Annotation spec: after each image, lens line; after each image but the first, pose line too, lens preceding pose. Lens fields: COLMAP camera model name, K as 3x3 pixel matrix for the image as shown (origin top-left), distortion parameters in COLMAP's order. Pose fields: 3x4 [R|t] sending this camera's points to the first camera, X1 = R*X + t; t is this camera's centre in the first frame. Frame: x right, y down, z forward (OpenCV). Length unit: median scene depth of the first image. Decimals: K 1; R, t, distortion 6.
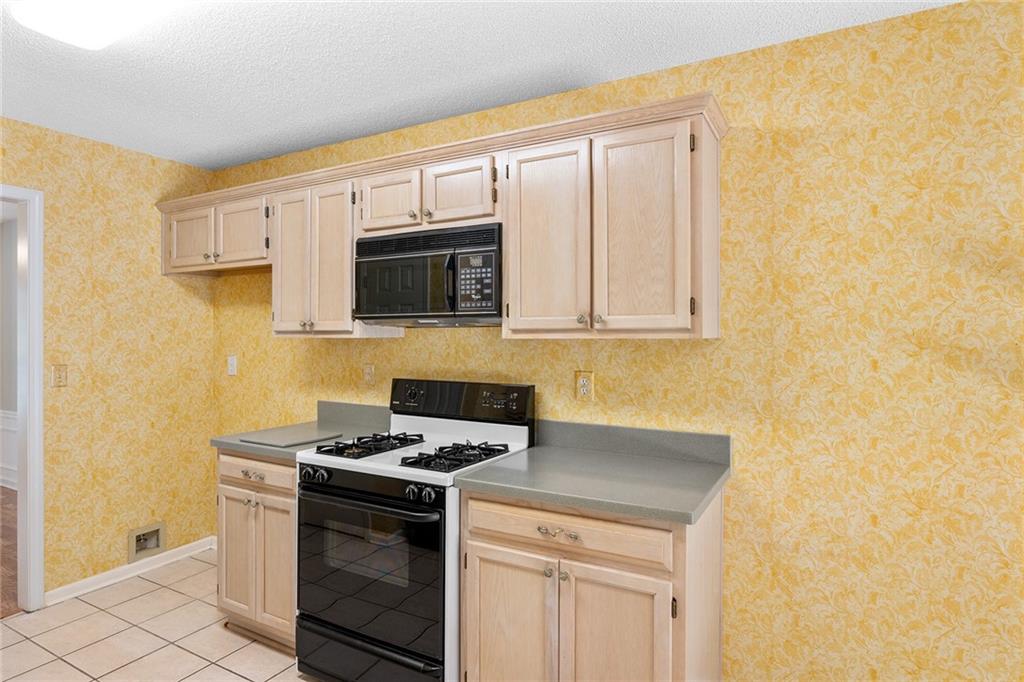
lens RADIAL K [[561.6, 0, 515.3], [0, 561.6, 335.5], [0, 0, 1]] dist [-0.008794, 0.000374]
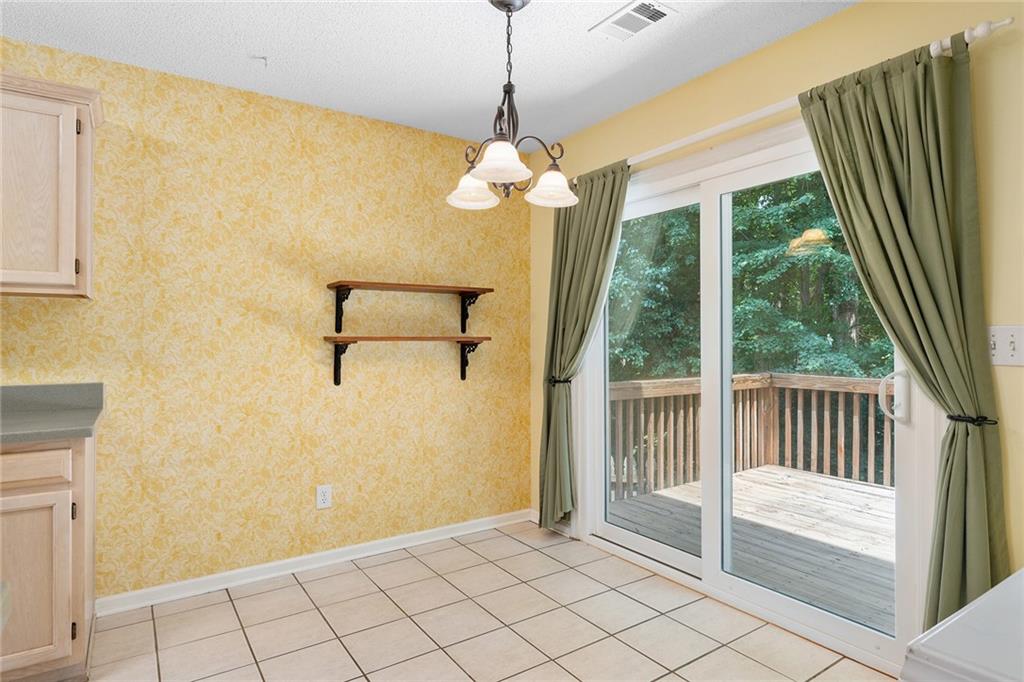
lens RADIAL K [[561.6, 0, 508.9], [0, 561.6, 334.2], [0, 0, 1]] dist [-0.008794, 0.000374]
pose [[0.453664, 0.007099, 0.891144, -0.295488], [0.000562, 0.999966, -0.008253, 0.093868], [-0.891172, 0.004245, 0.453645, -0.310353]]
